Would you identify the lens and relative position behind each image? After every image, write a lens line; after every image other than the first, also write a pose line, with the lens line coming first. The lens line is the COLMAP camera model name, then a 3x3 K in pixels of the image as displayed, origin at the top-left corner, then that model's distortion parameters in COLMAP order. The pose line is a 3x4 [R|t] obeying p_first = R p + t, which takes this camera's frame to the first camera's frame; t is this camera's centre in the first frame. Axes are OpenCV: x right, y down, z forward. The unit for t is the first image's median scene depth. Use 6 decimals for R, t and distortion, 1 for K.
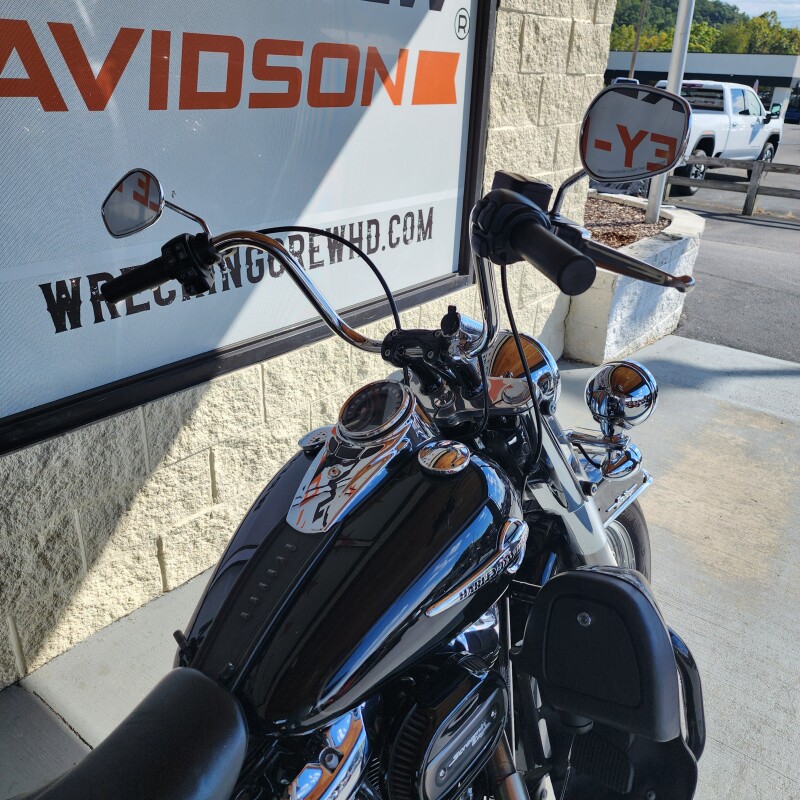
lens RADIAL K [[718.5, 0, 400.0], [0, 718.5, 400.0], [0, 0, 1]] dist [0.054089, -0.011834]
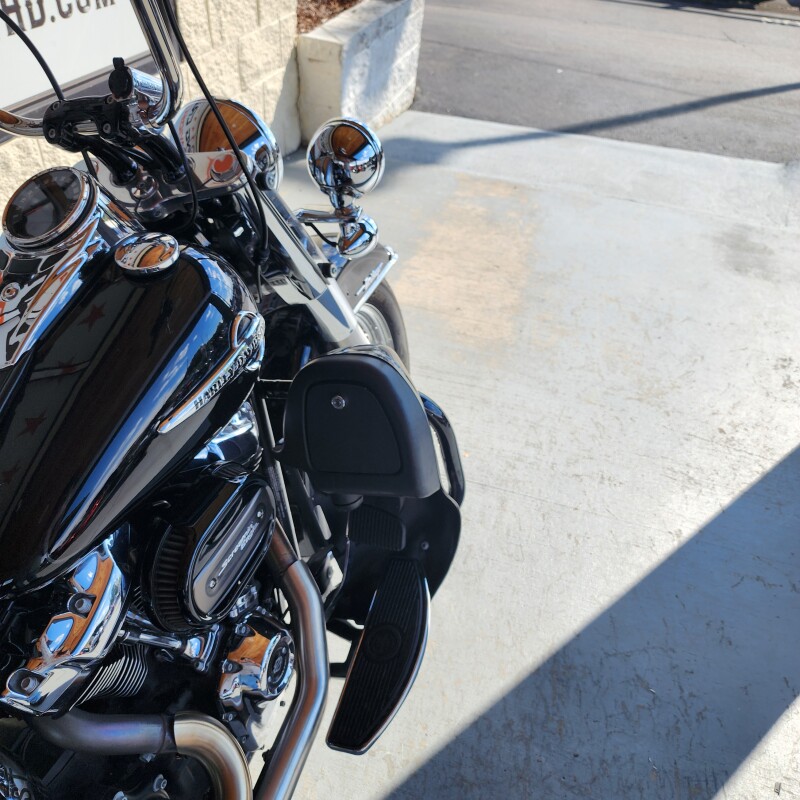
lens RADIAL K [[713.5, 0, 388.1], [0, 713.5, 391.5], [0, 0, 1]] dist [0.062888, -0.050138]
pose [[0.946020, -0.197064, 0.257317, 0.061319], [0.130431, 0.958274, 0.254358, 0.044756], [-0.296705, -0.207066, 0.932250, 0.076087]]
